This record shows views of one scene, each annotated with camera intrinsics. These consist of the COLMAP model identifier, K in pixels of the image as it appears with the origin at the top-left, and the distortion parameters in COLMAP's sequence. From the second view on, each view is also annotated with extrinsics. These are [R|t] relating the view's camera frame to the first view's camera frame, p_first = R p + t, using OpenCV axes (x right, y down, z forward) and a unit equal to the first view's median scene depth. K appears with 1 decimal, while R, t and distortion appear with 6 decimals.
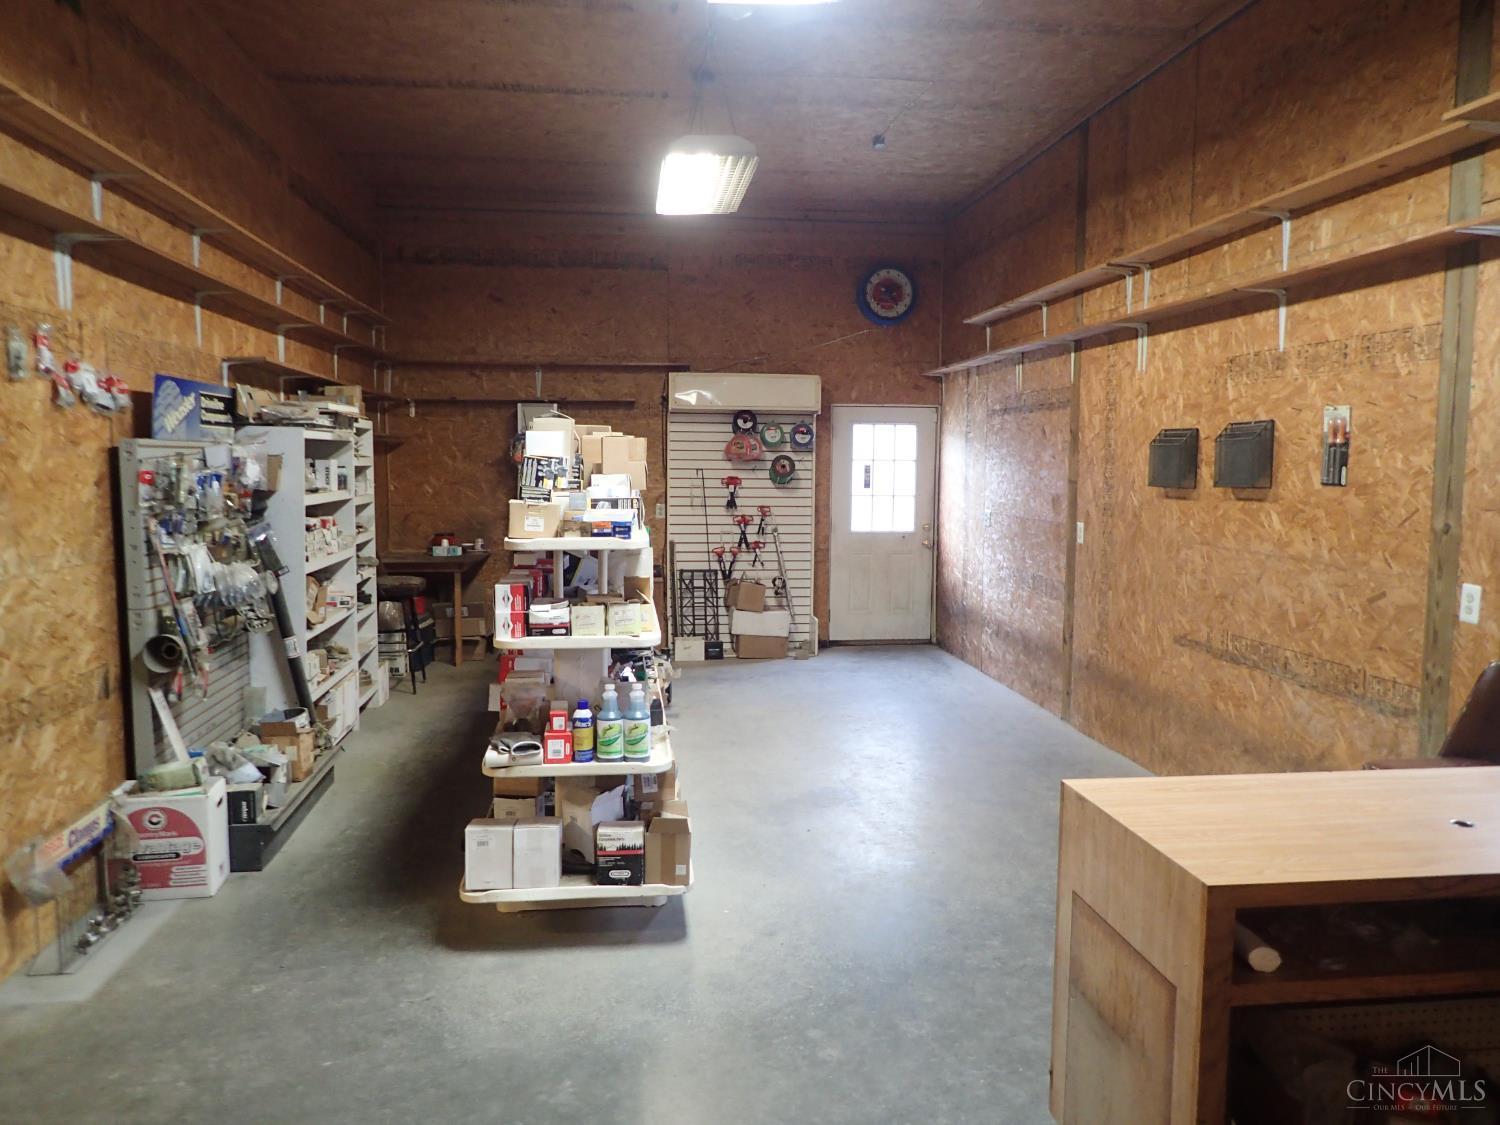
lens RADIAL K [[1107.3, 0, 754.6], [0, 1107.3, 562.6], [0, 0, 1]] dist [0.002523, -0.007001]
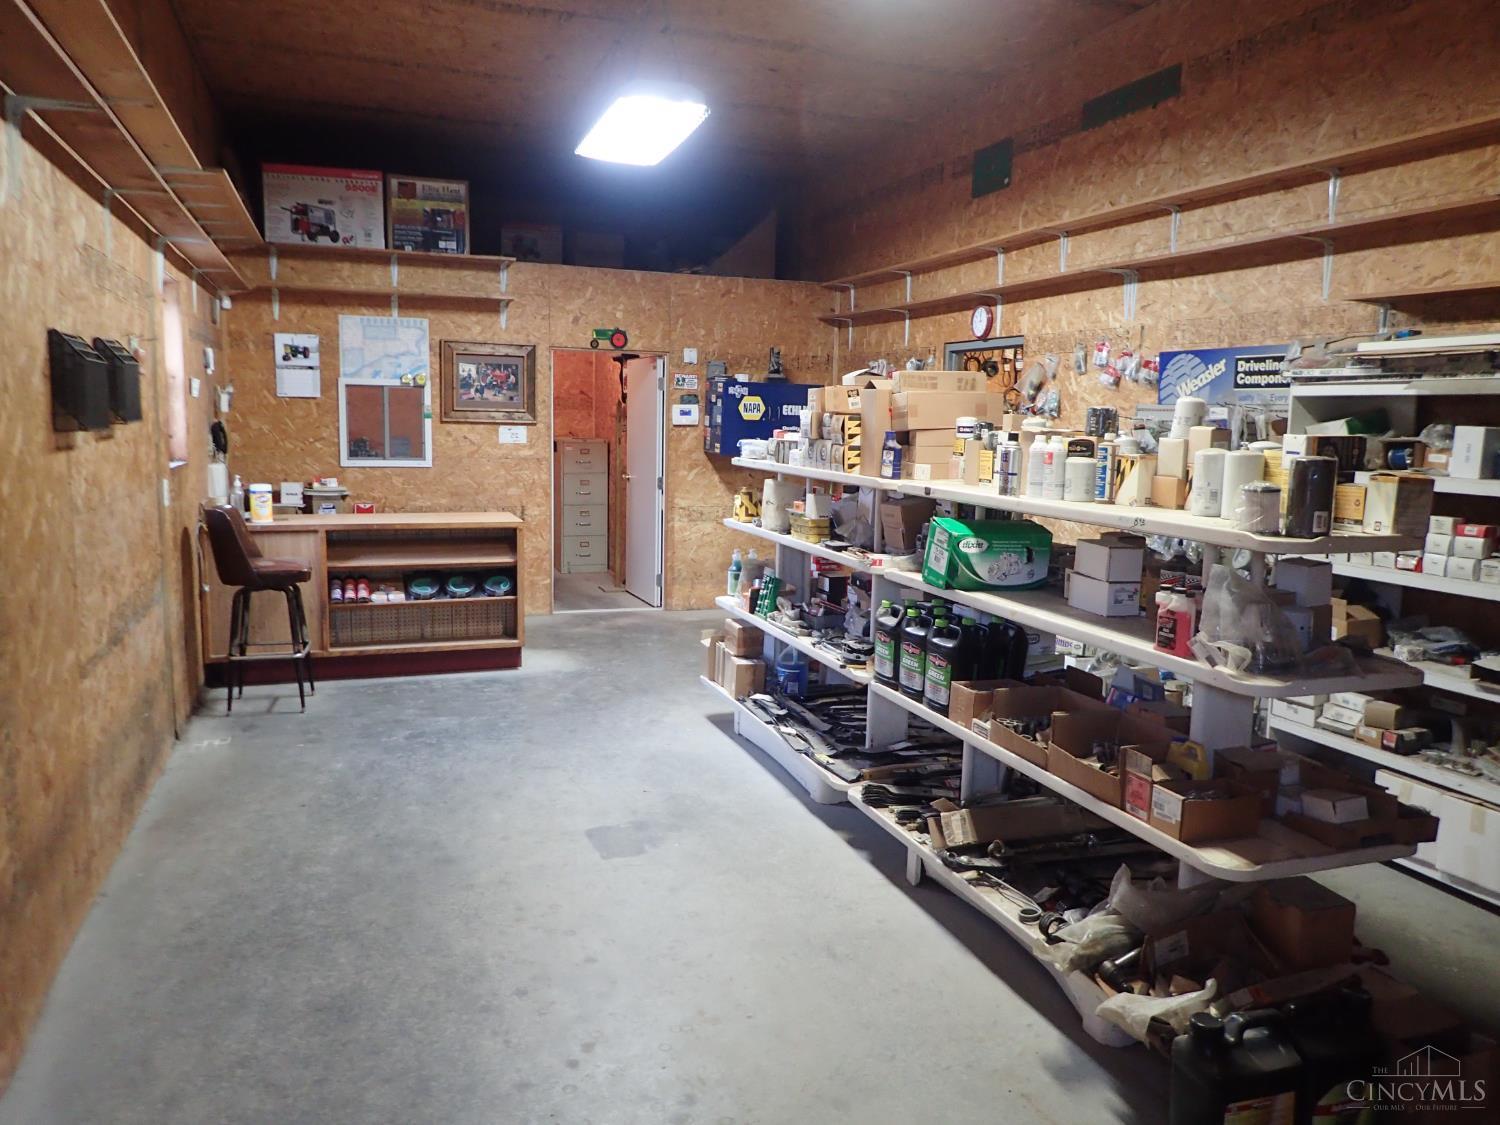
lens RADIAL K [[1107.3, 0, 754.6], [0, 1107.3, 562.6], [0, 0, 1]] dist [0.002523, -0.007001]
pose [[-0.974781, 0.003121, -0.223143, 0.194380], [-0.047951, 0.973618, 0.223091, -0.198818], [0.217952, 0.228165, -0.948914, 2.180705]]
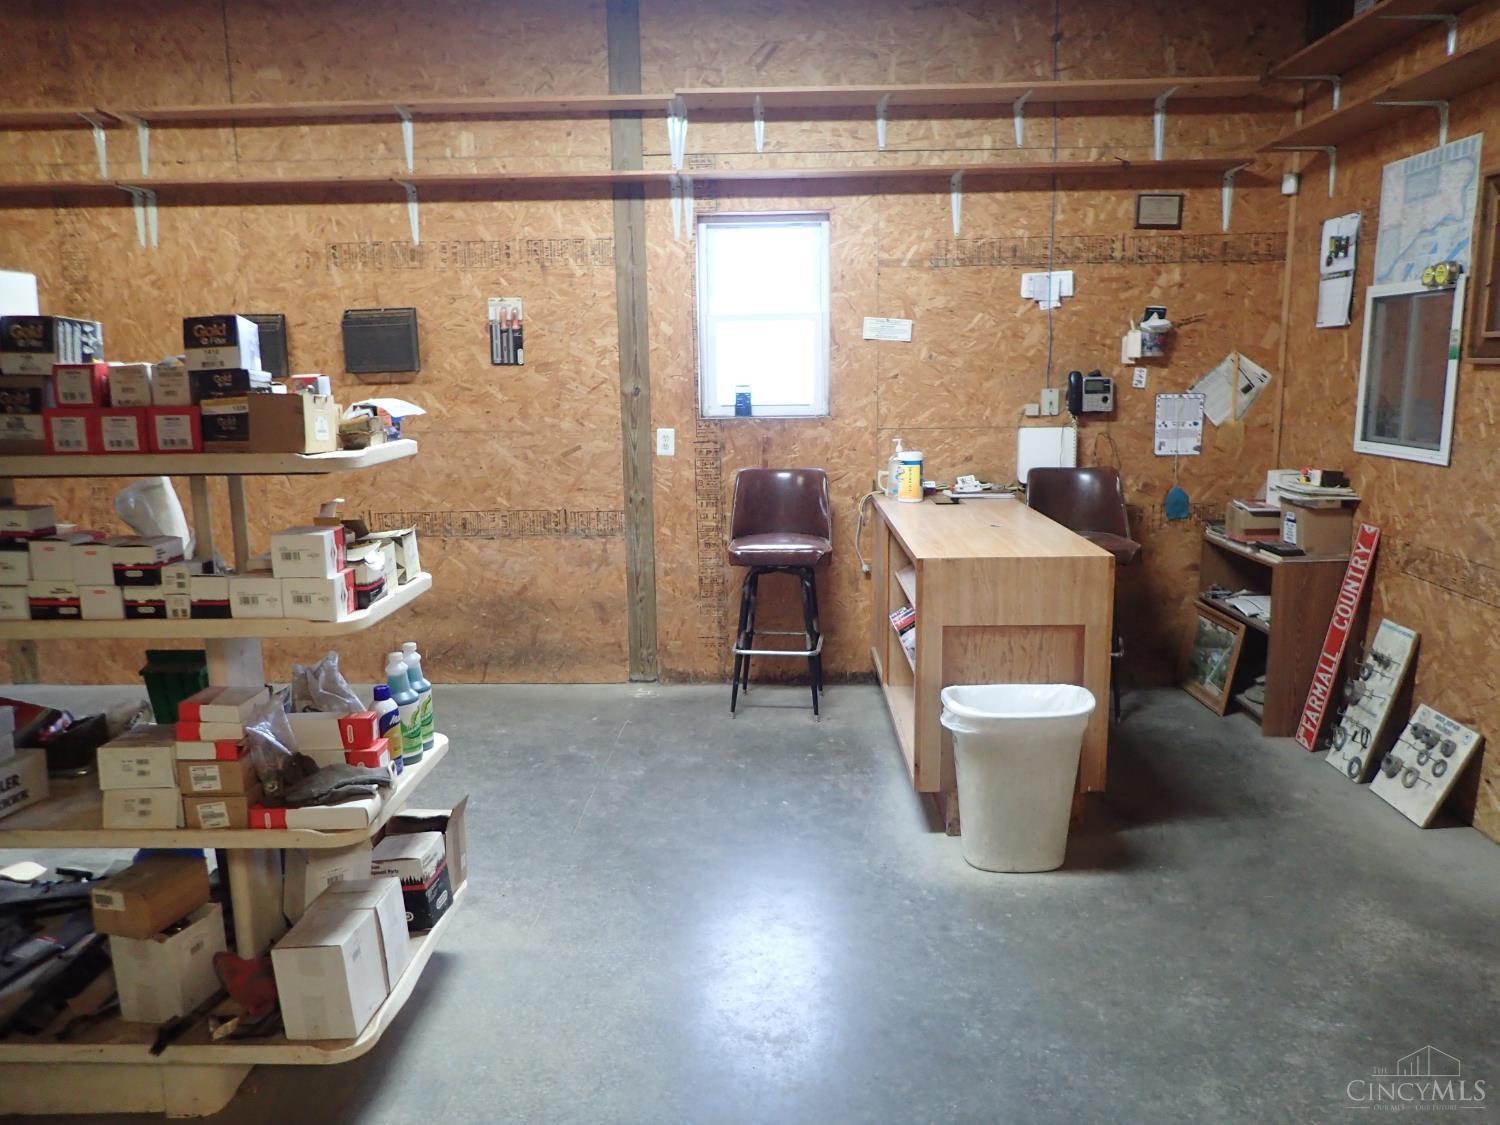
lens RADIAL K [[1107.3, 0, 754.6], [0, 1107.3, 562.6], [0, 0, 1]] dist [0.002523, -0.007001]
pose [[0.150088, -0.181710, 0.971831, -0.656192], [0.107576, 0.980131, 0.166648, -0.031576], [-0.982803, 0.079534, 0.166654, 0.563942]]
